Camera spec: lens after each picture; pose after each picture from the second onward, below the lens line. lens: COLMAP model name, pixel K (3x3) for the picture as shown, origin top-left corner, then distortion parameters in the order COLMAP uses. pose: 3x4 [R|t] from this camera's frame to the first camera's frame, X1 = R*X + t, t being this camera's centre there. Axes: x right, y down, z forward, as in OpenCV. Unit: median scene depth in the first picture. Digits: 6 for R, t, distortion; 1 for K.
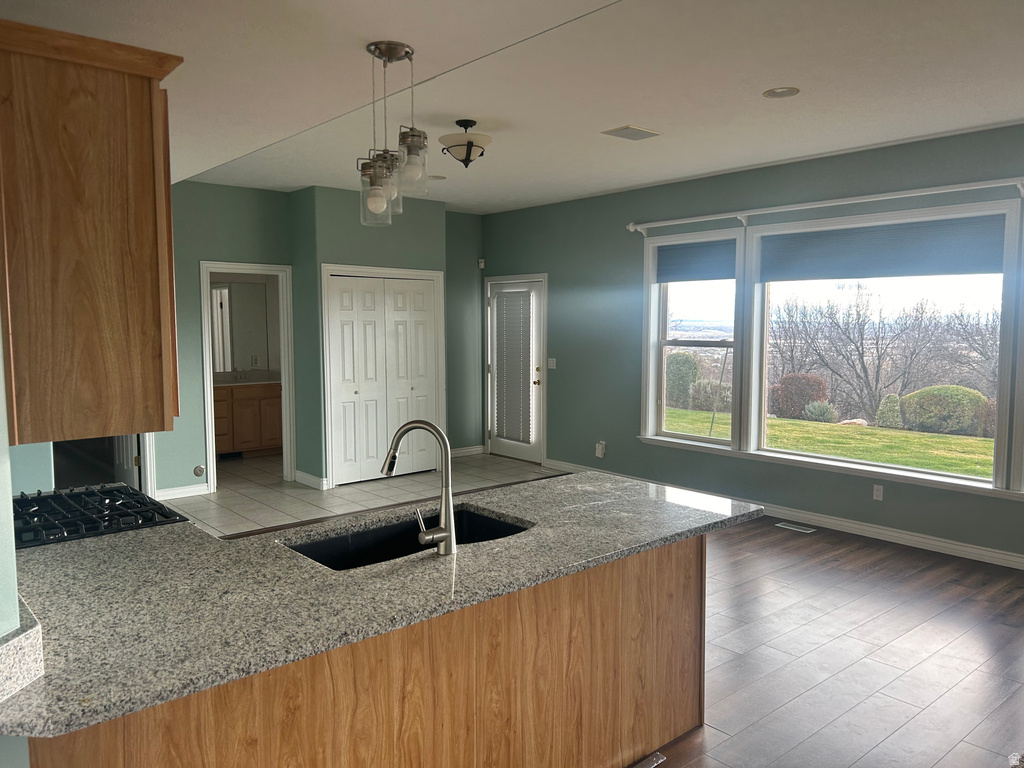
lens RADIAL K [[768.2, 0, 510.1], [0, 768.2, 386.4], [0, 0, 1]] dist [0.026655, -0.033992]
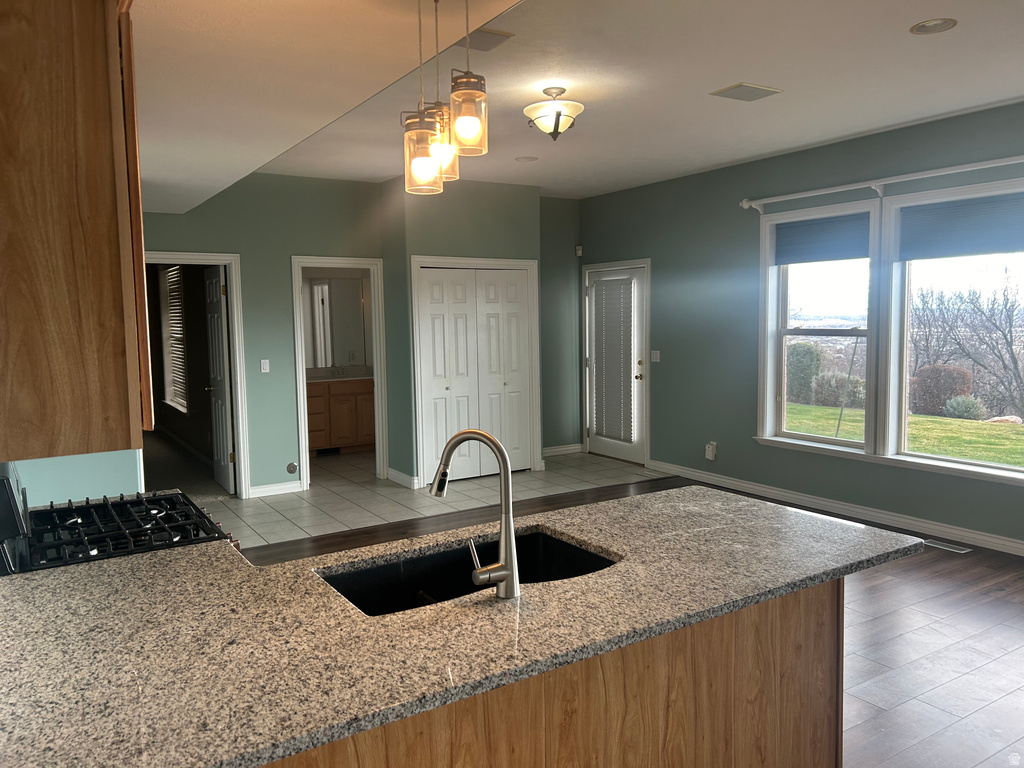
lens RADIAL K [[768.2, 0, 494.9], [0, 768.2, 385.0], [0, 0, 1]] dist [0.026655, -0.033992]
pose [[0.987642, -0.003068, -0.156695, 0.017938], [0.004132, 0.999971, 0.006463, -0.004792], [0.156670, -0.007031, 0.987626, 0.121910]]
